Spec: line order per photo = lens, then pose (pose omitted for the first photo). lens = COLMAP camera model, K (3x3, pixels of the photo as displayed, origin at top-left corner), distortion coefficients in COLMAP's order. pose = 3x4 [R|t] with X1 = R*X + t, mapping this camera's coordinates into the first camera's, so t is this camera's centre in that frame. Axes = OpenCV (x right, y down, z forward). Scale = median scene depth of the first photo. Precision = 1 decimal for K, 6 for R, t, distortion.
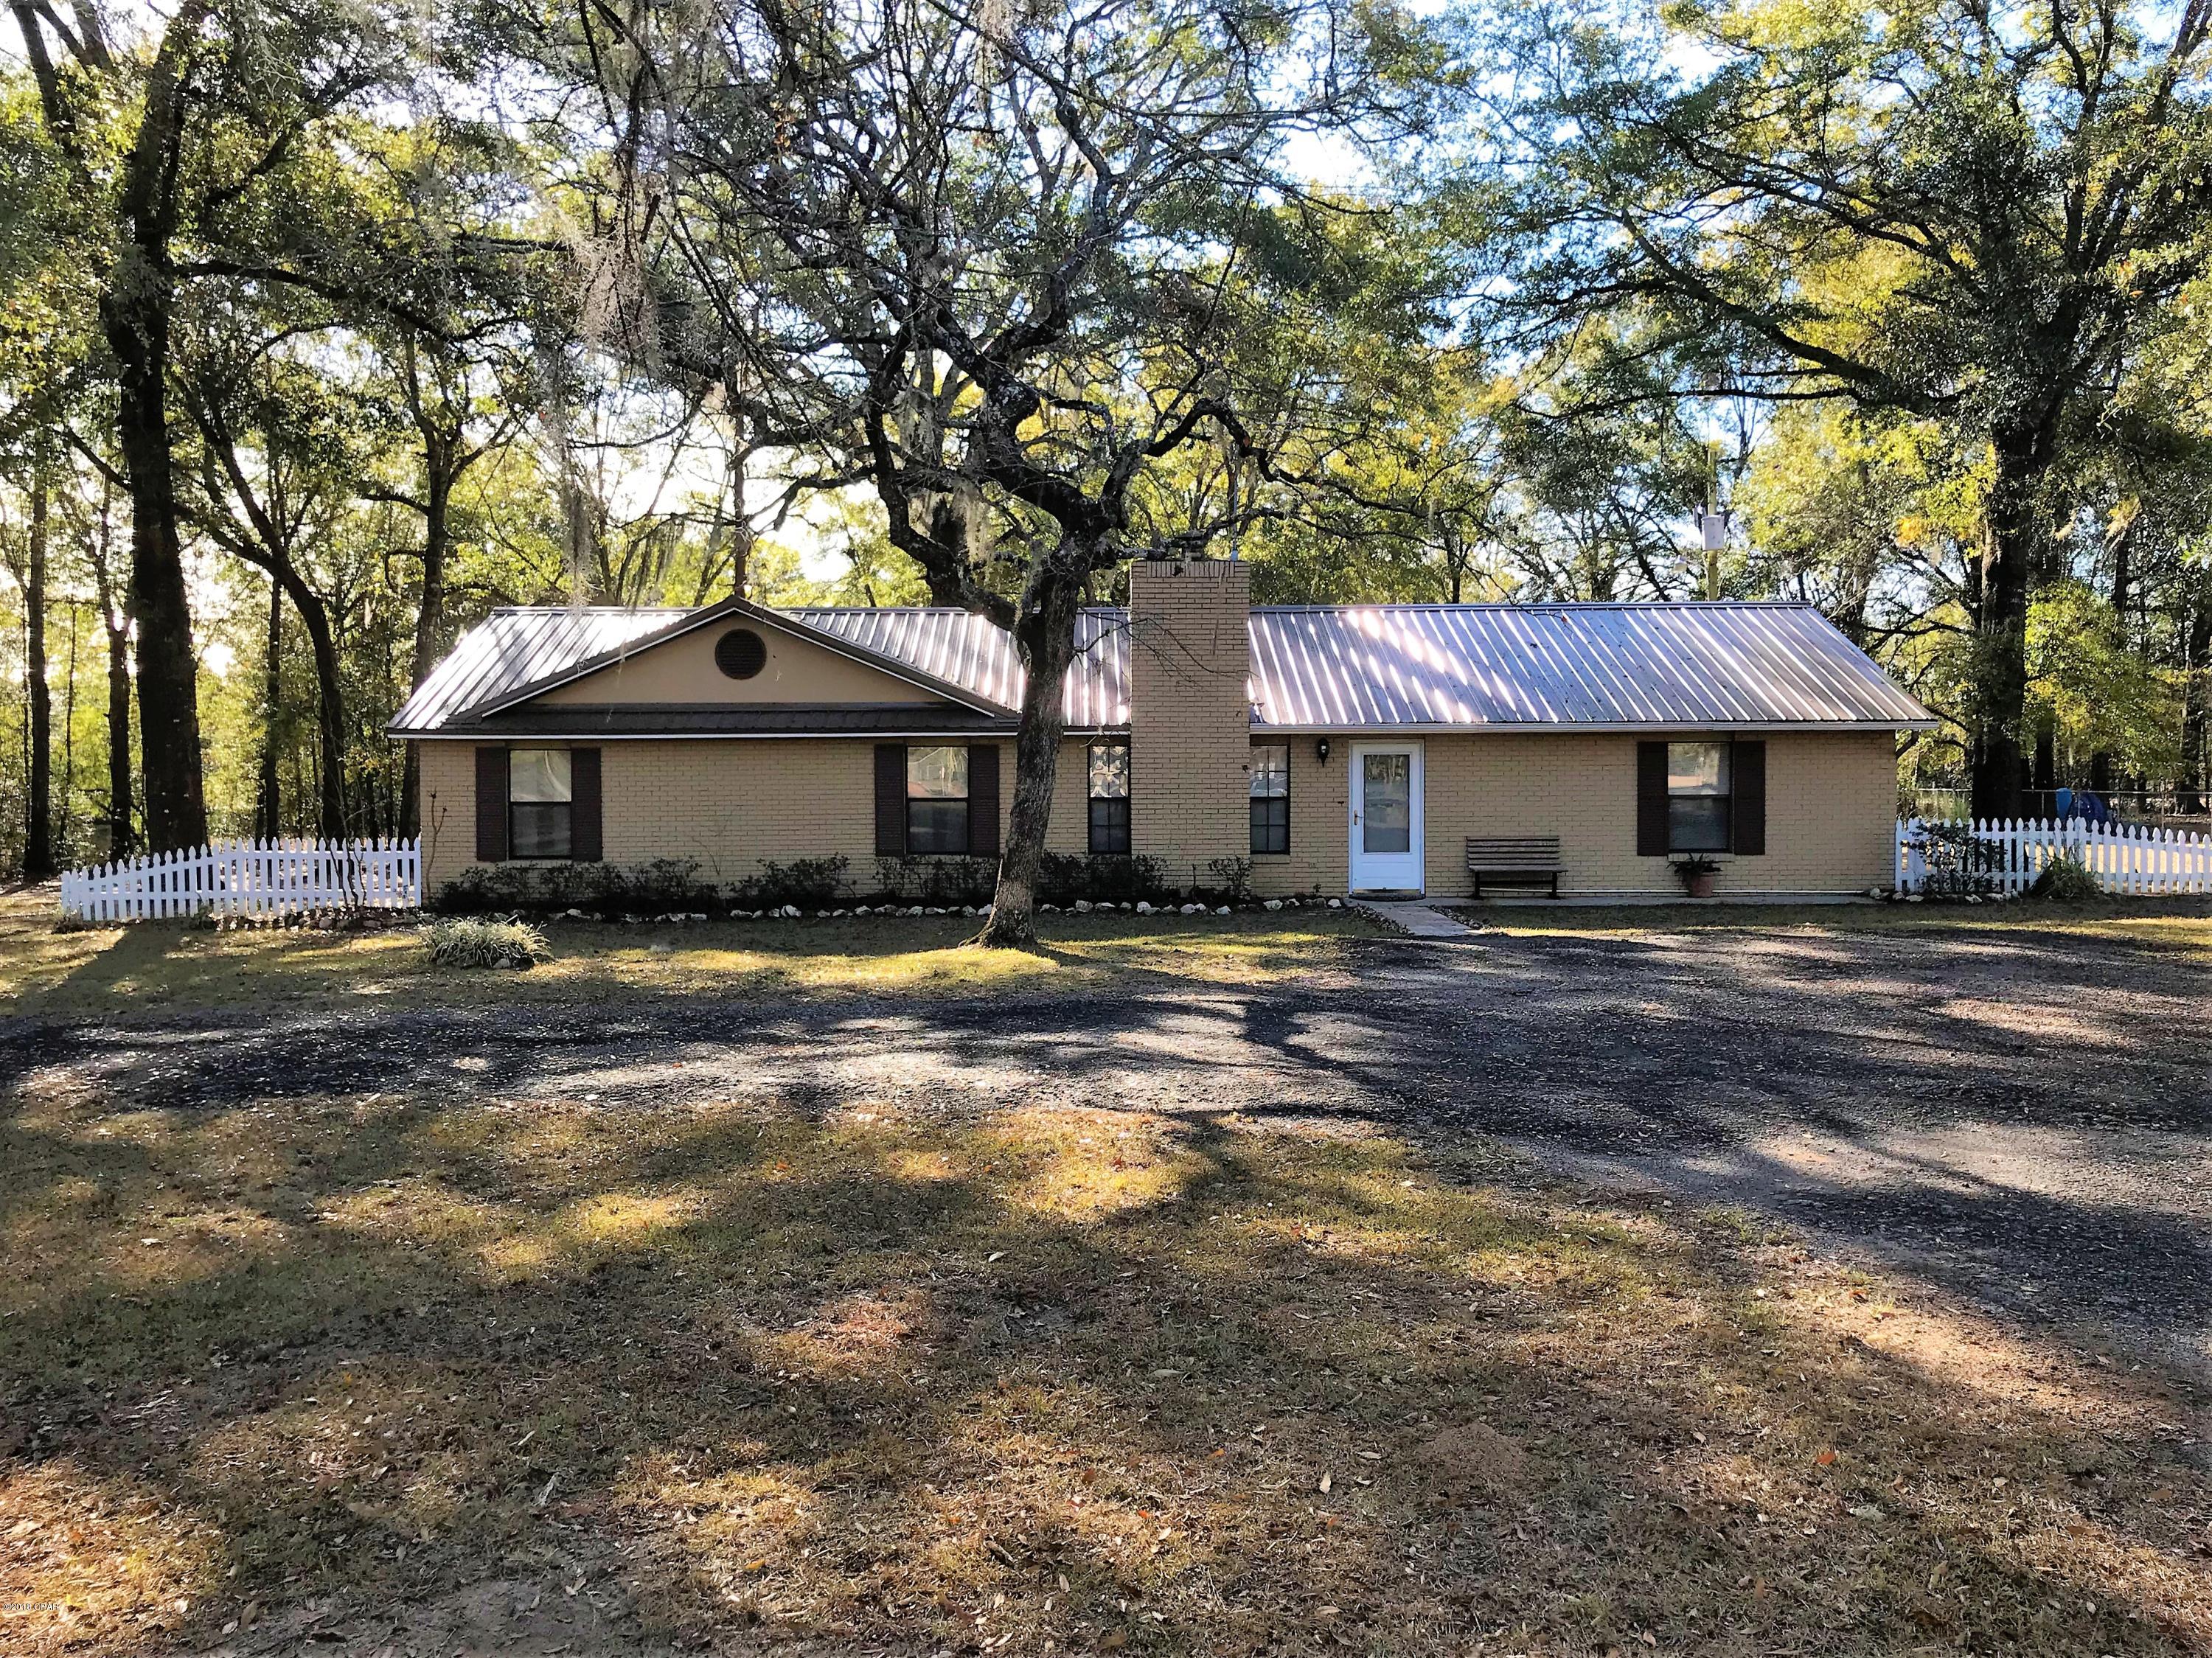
lens RADIAL K [[1807.5, 0, 1107.6], [0, 1807.5, 808.3], [0, 0, 1]] dist [0.094814, -0.257939]
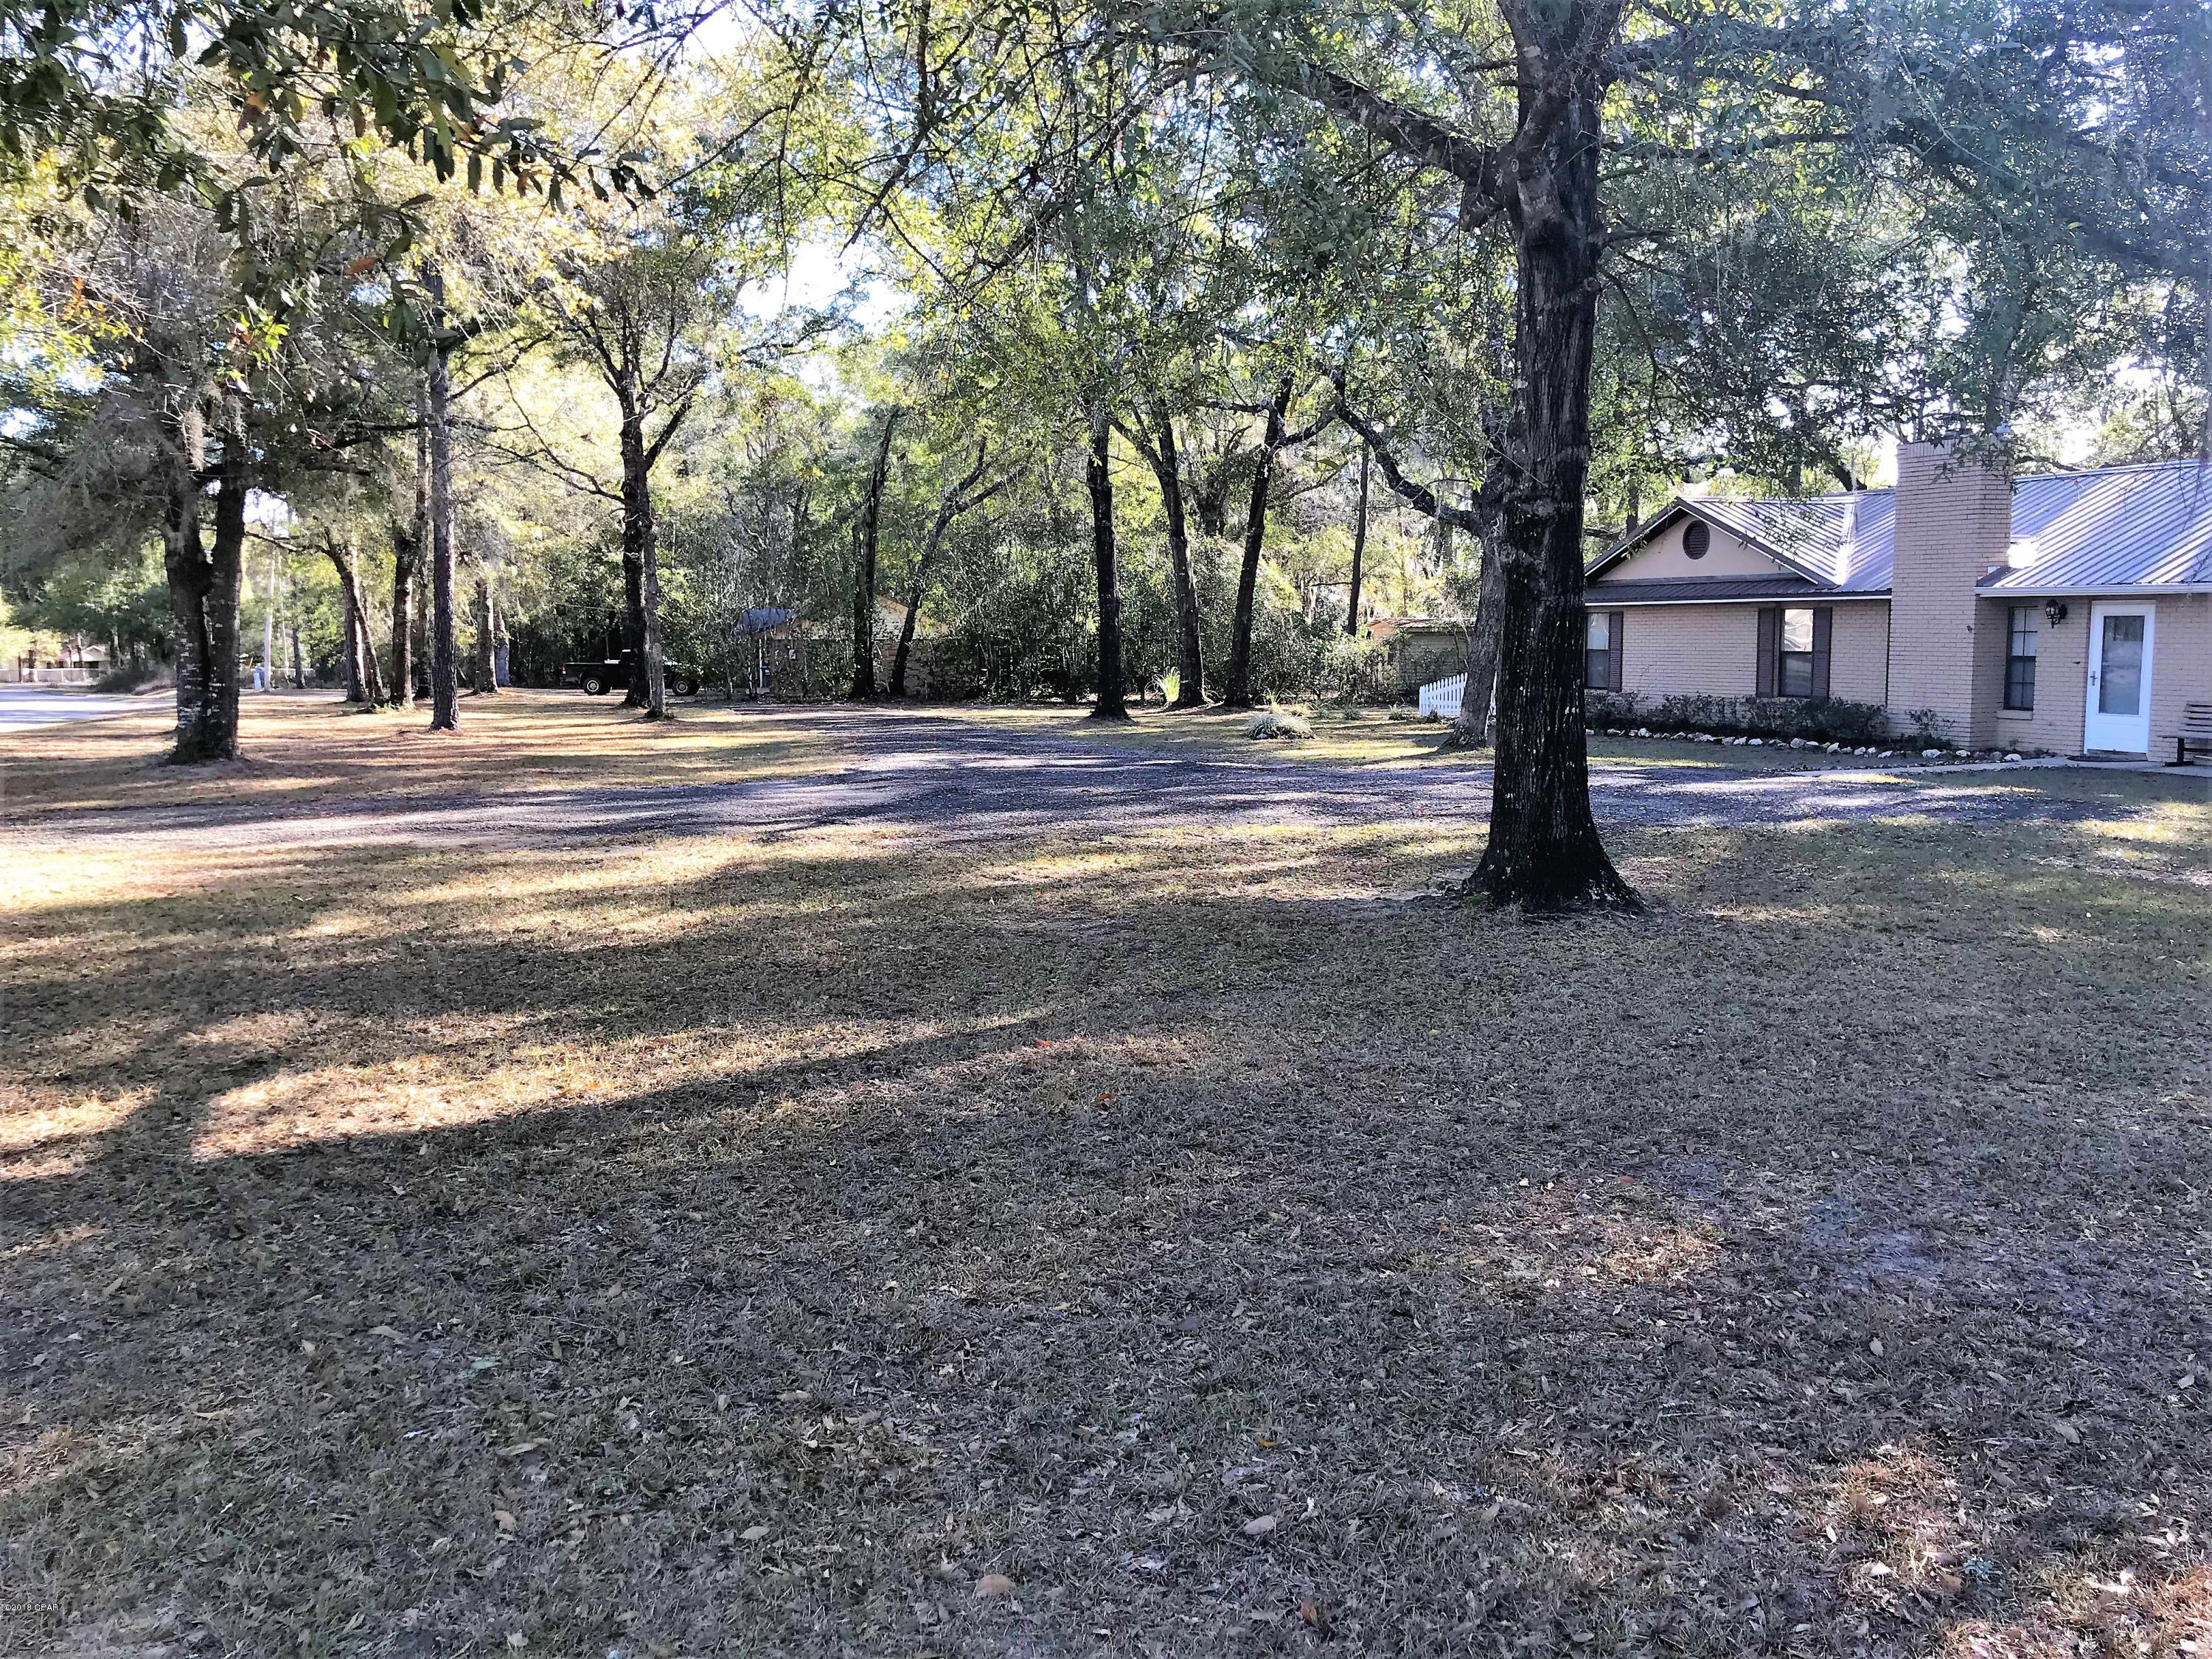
lens RADIAL K [[1802.3, 0, 1115.2], [0, 1802.3, 803.1], [0, 0, 1]] dist [0.038207, -0.015947]
pose [[0.404221, 0.095047, -0.909710, 0.853131], [-0.024266, 0.995350, 0.093213, -0.006712], [0.914340, -0.015604, 0.404648, 0.087124]]
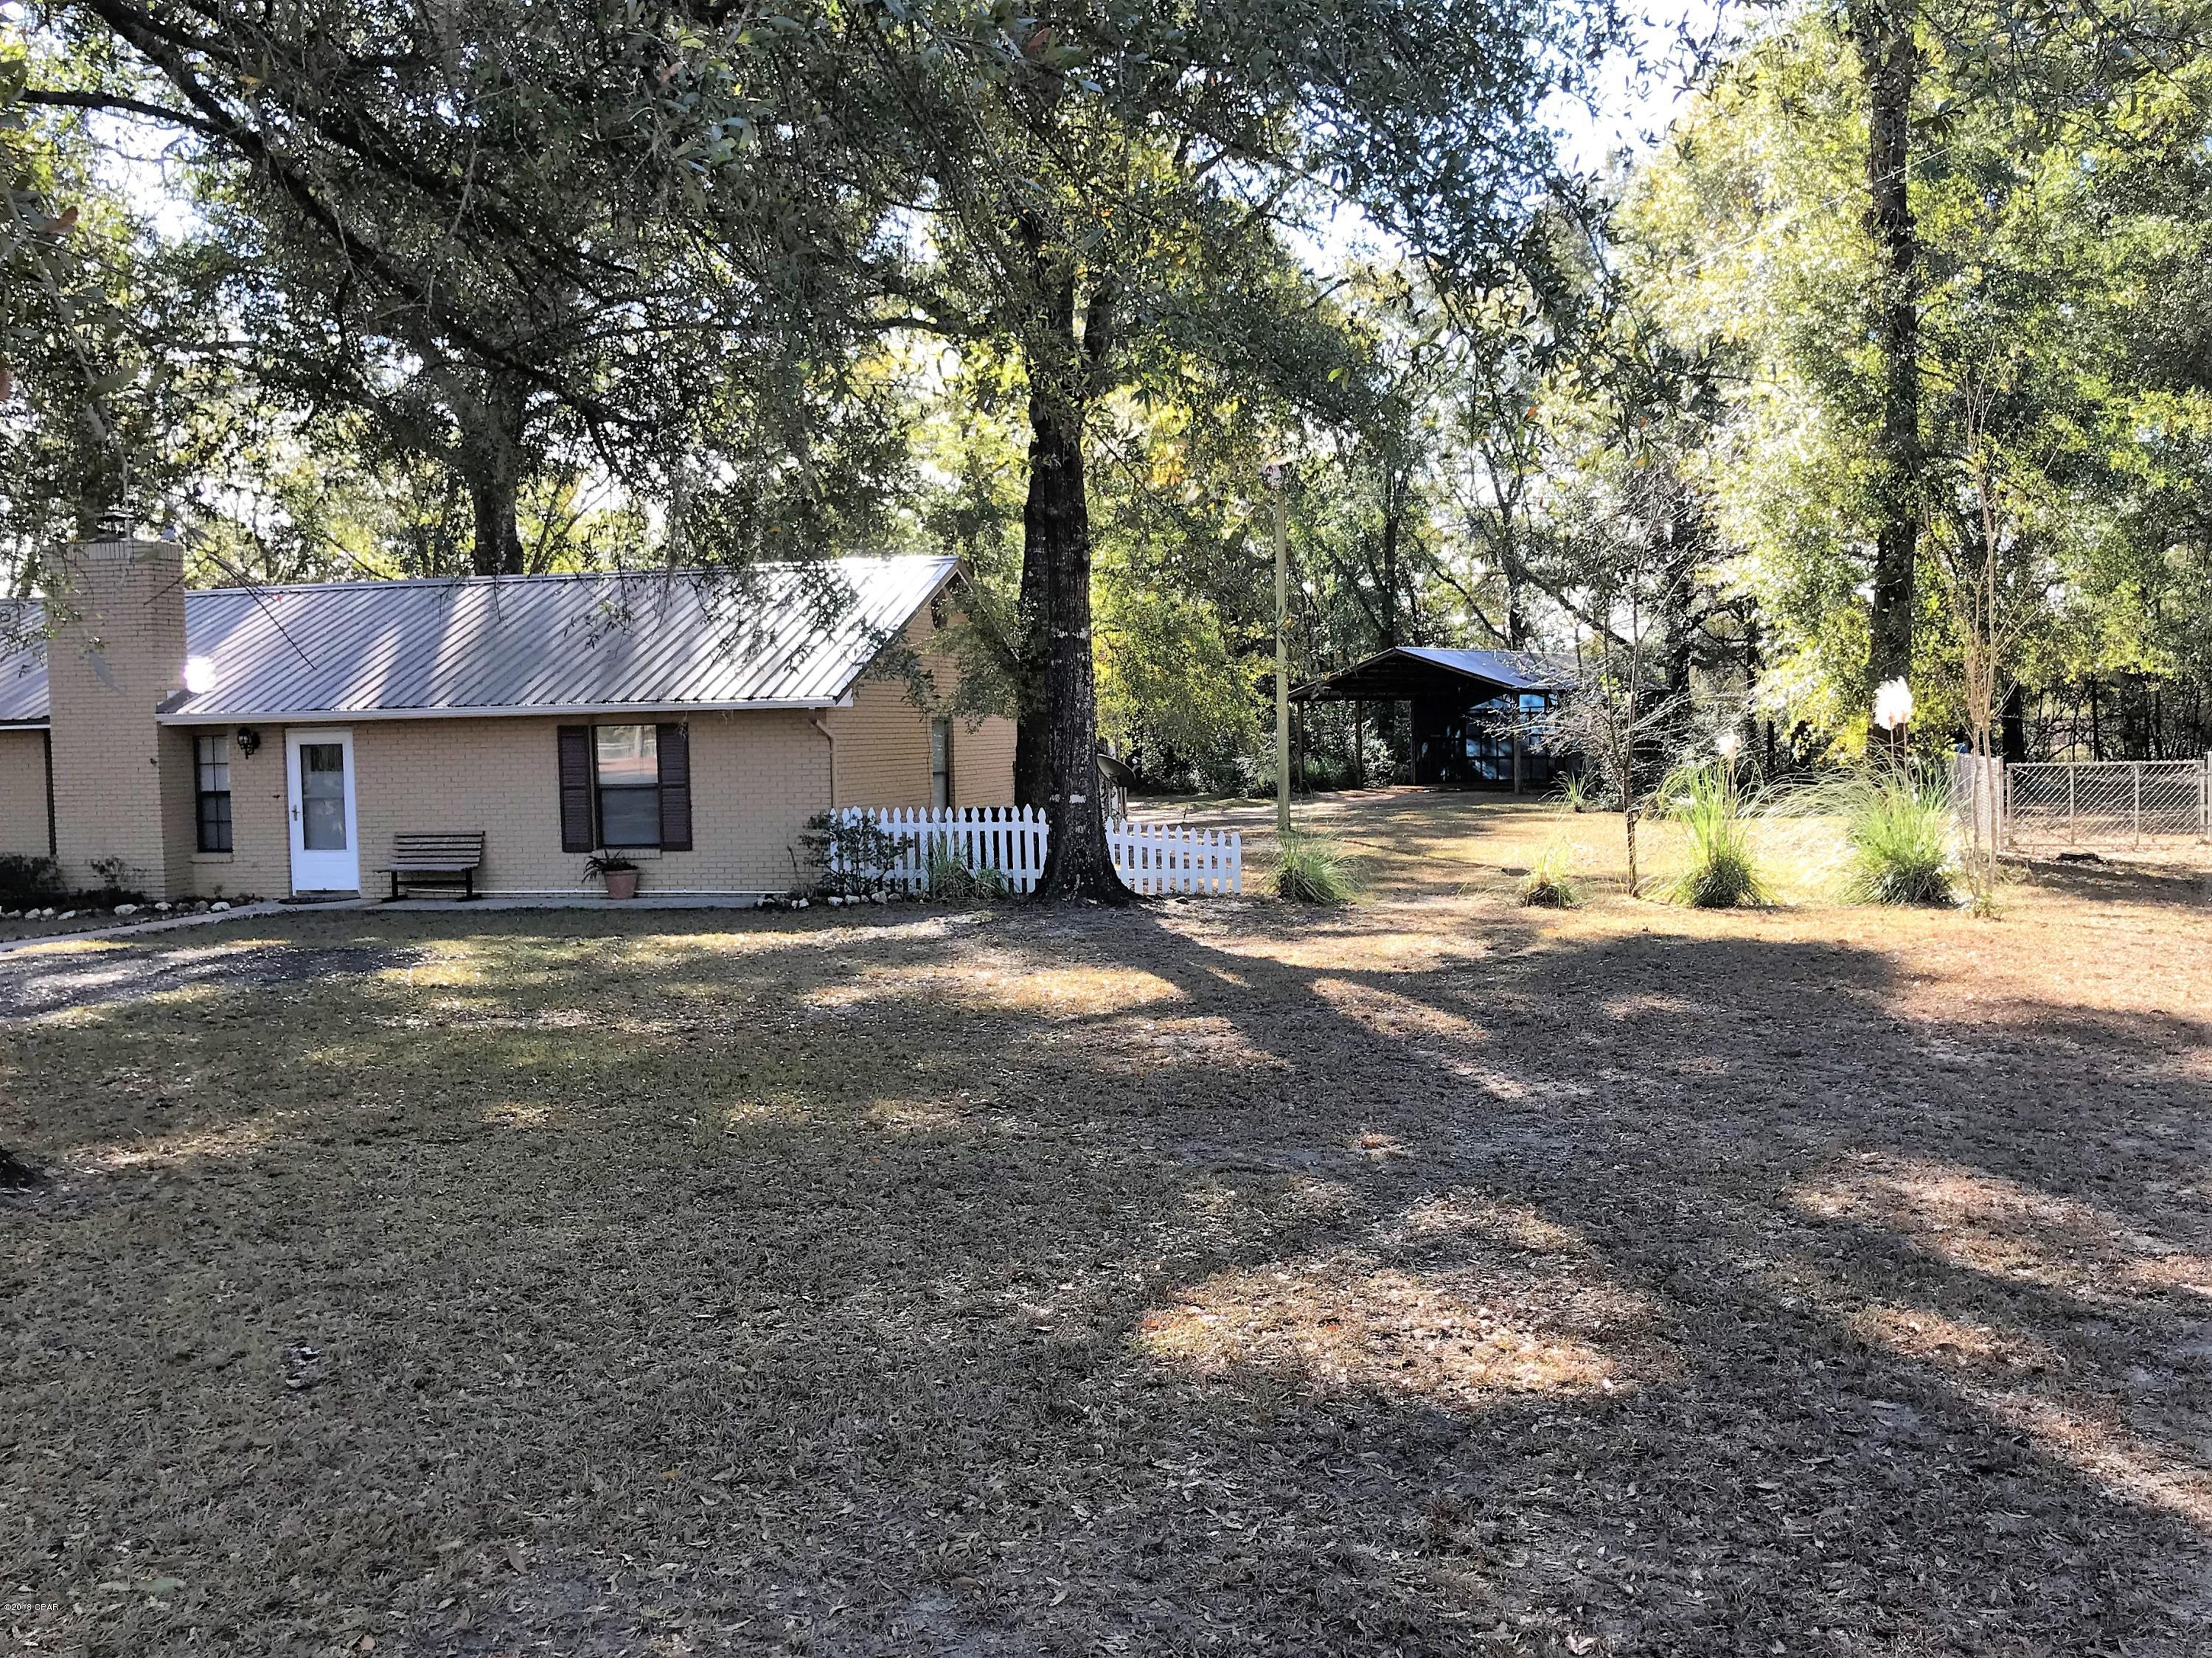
lens RADIAL K [[1976.0, 0, 1106.0], [0, 1976.0, 829.0], [0, 0, 1]] dist [0.013366, 0.010590]
pose [[0.976483, -0.007214, -0.215474, 0.763441], [0.012760, 0.999622, 0.024363, -0.005716], [0.215216, -0.026540, 0.976206, 0.101802]]
